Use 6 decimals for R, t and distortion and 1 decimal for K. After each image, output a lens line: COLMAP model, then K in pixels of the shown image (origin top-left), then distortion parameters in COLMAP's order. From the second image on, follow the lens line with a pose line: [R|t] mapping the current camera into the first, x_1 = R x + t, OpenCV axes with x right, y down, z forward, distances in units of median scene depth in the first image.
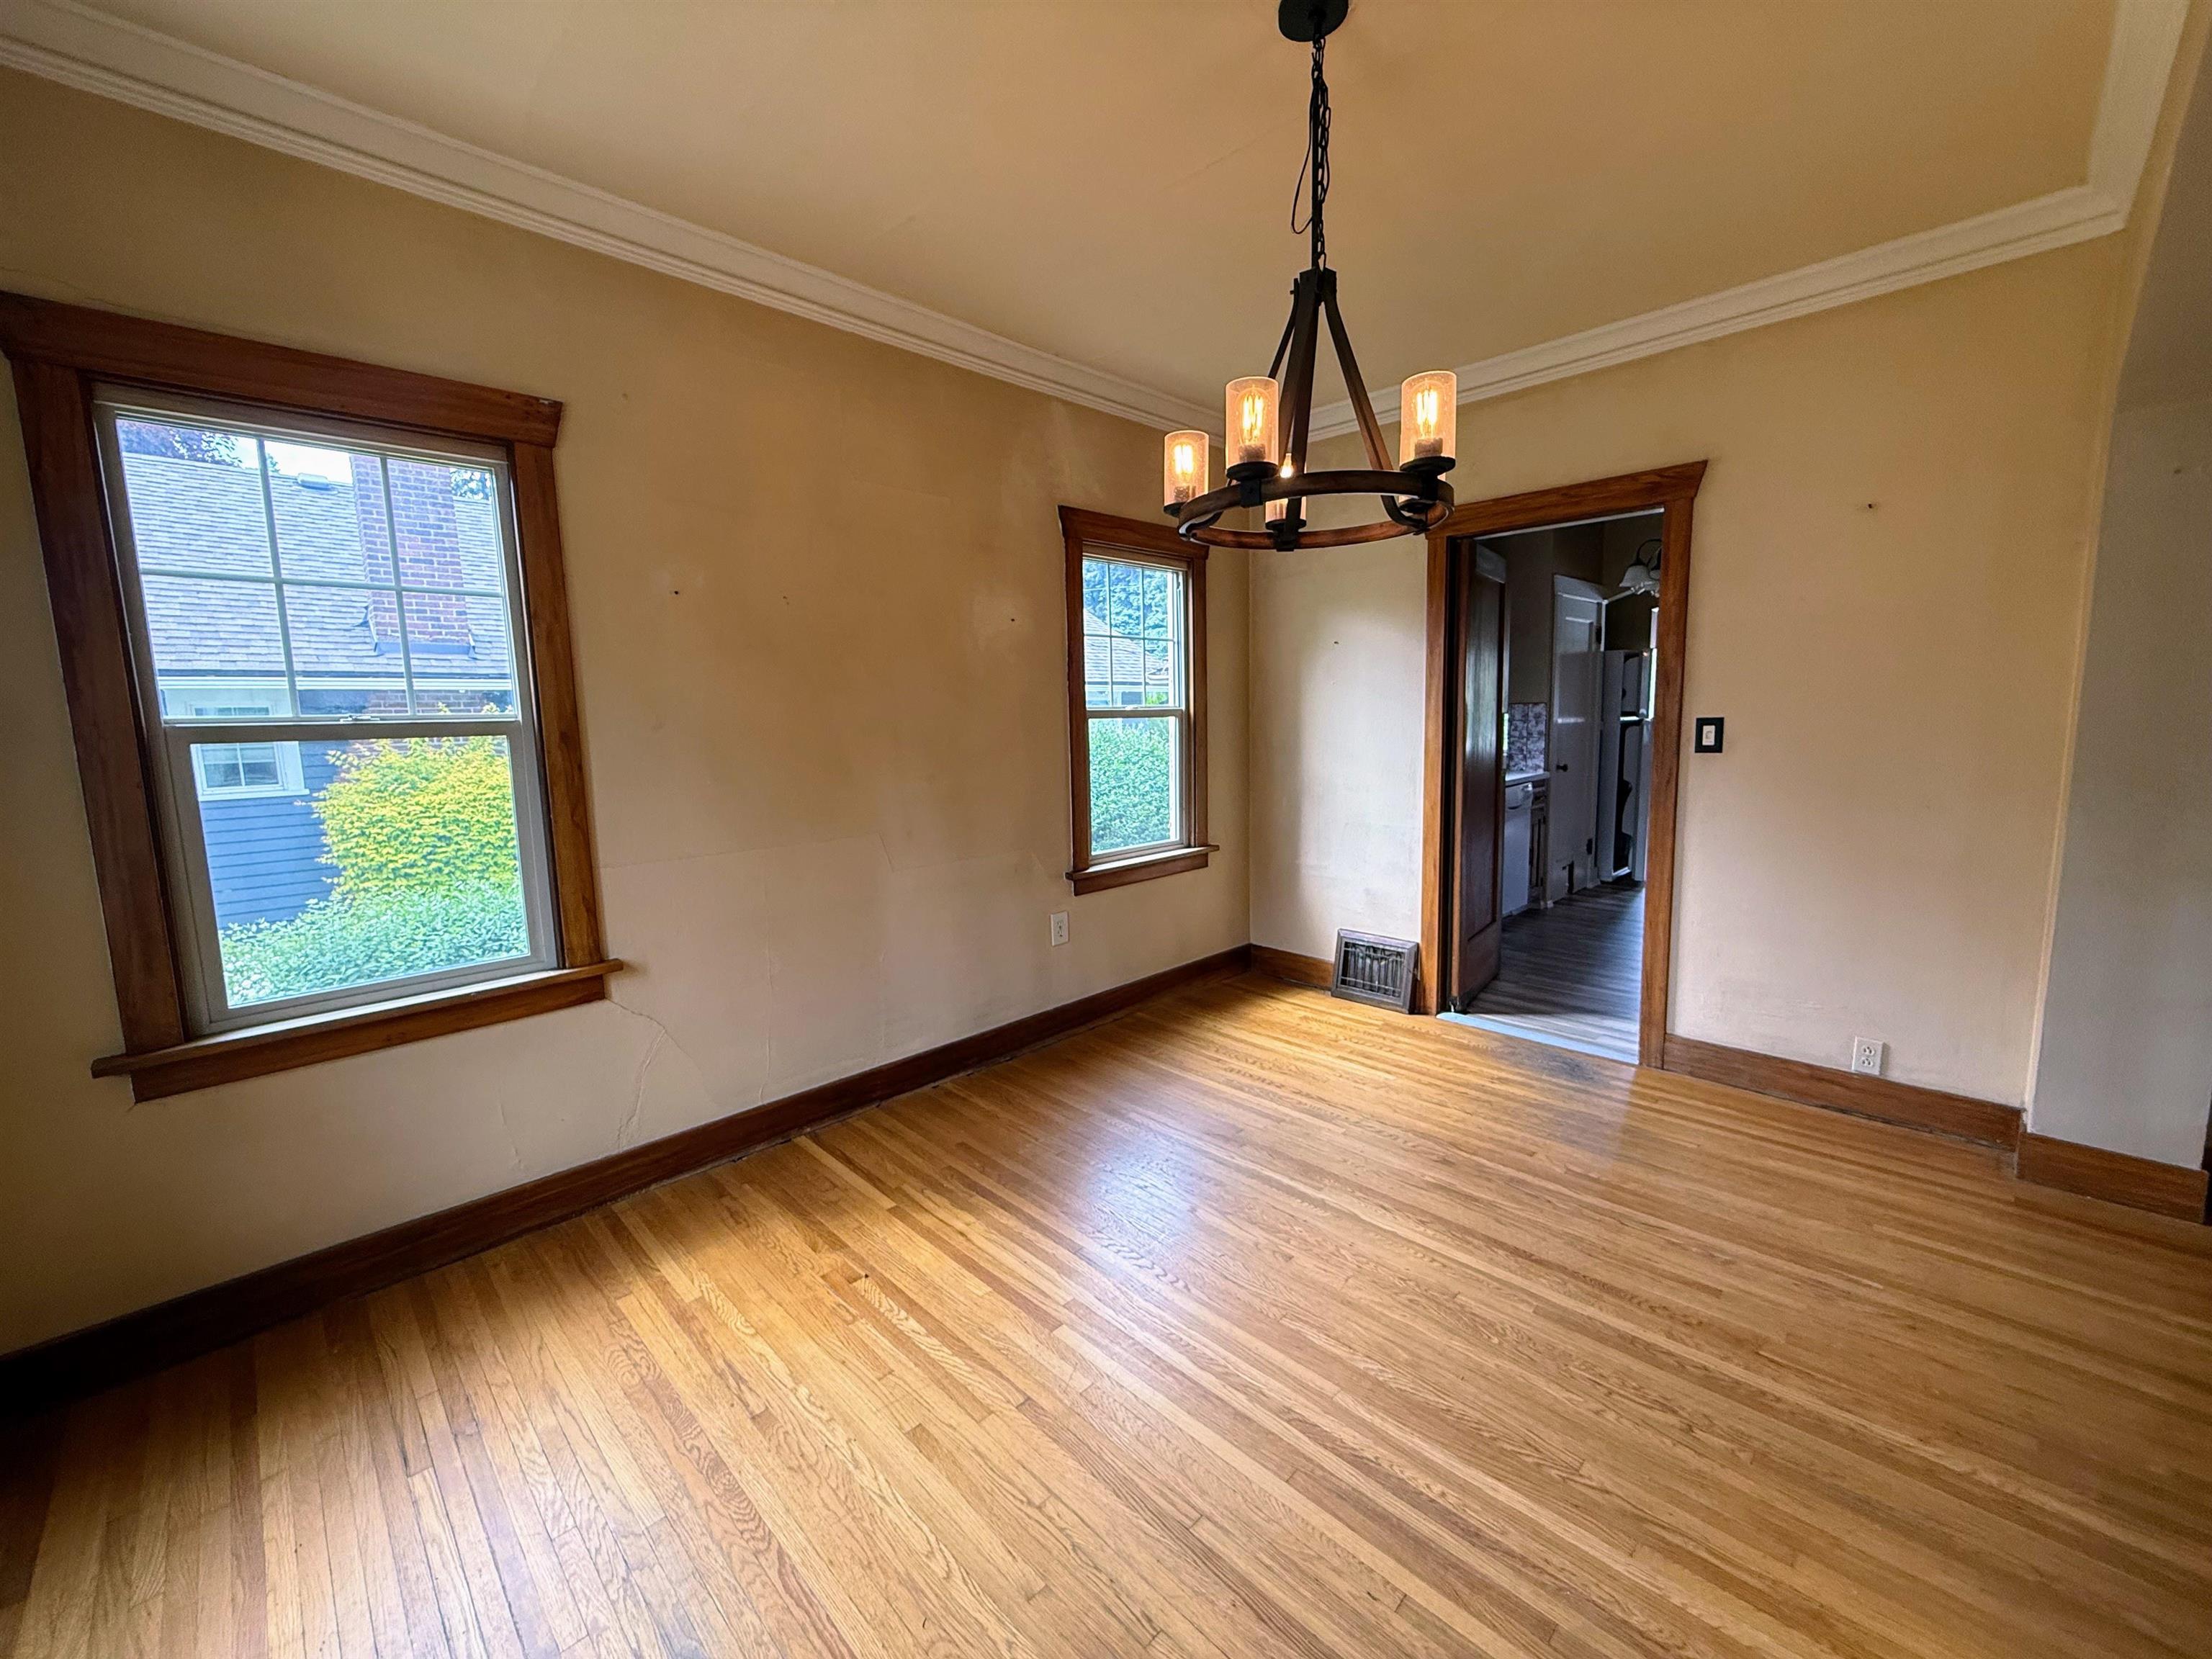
lens RADIAL K [[885.3, 0, 1106.1], [0, 885.3, 825.7], [0, 0, 1]] dist [0.000524, 0.000504]
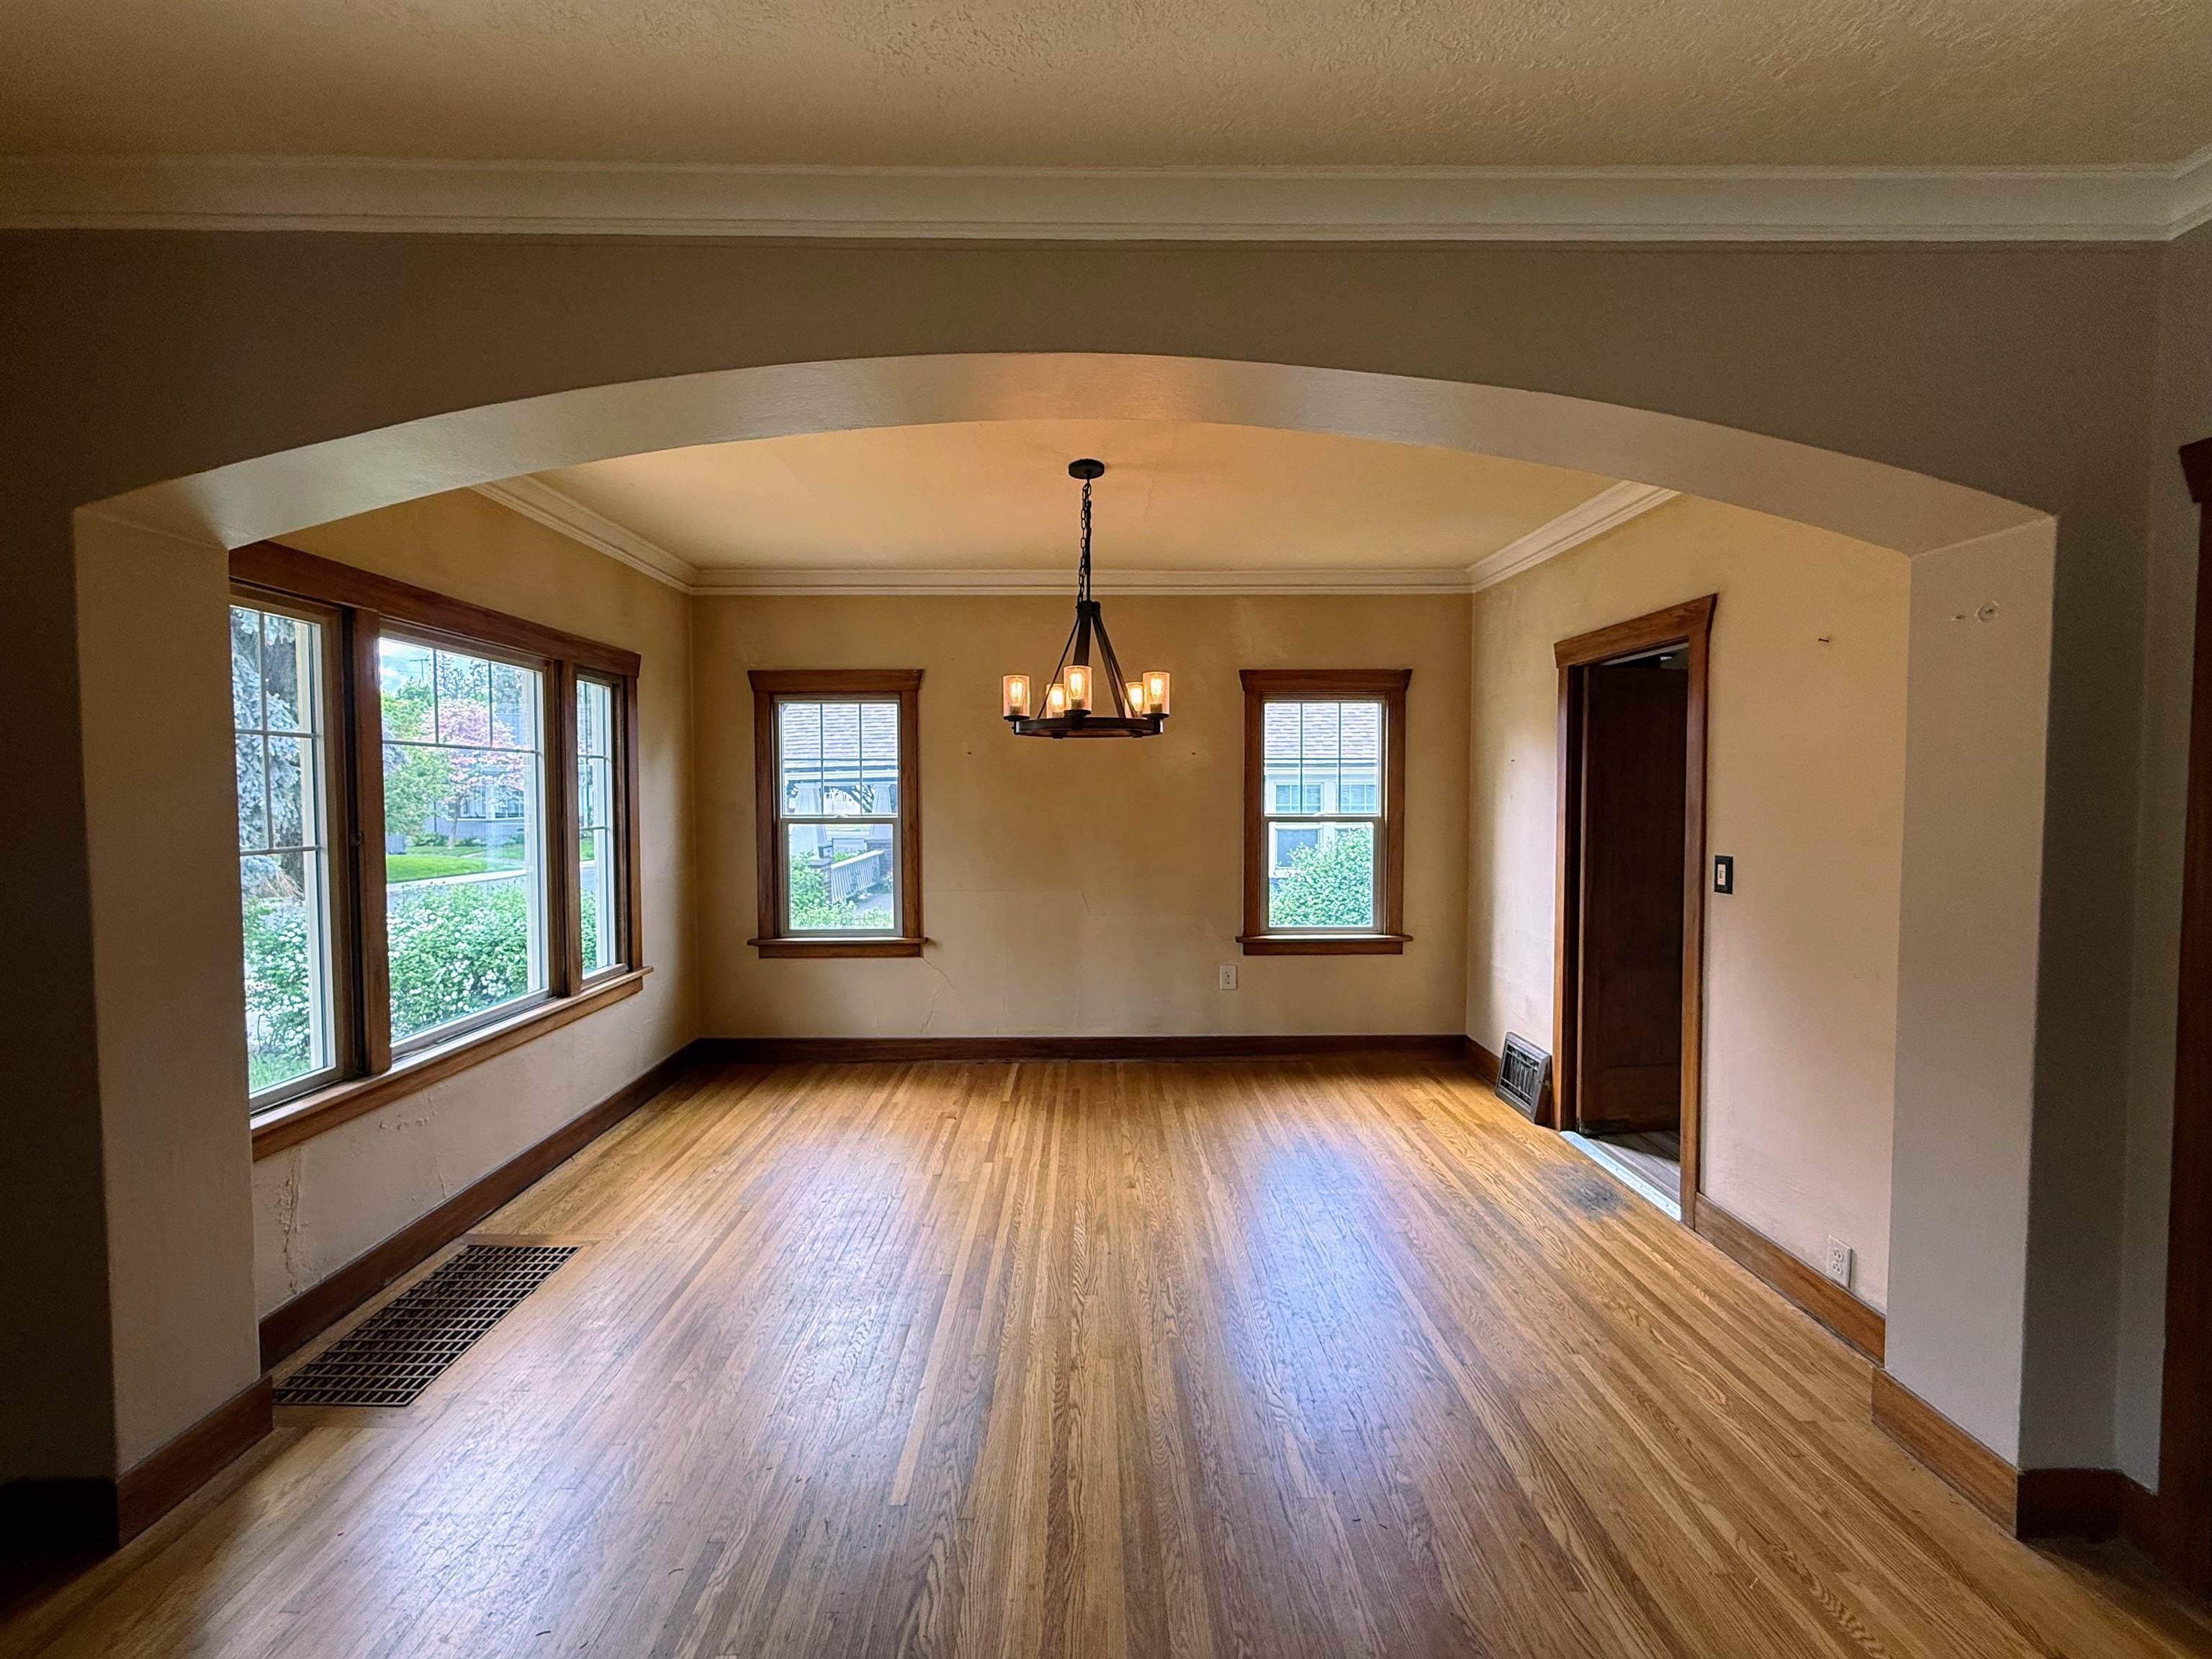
lens RADIAL K [[883.9, 0, 1092.3], [0, 883.9, 822.1], [0, 0, 1]] dist [-0.001273, -0.000294]
pose [[0.715321, 0.045998, -0.697281, 0.855685], [-0.099725, 0.994338, -0.036710, -0.056233], [0.691644, 0.095796, 0.715857, -0.146688]]
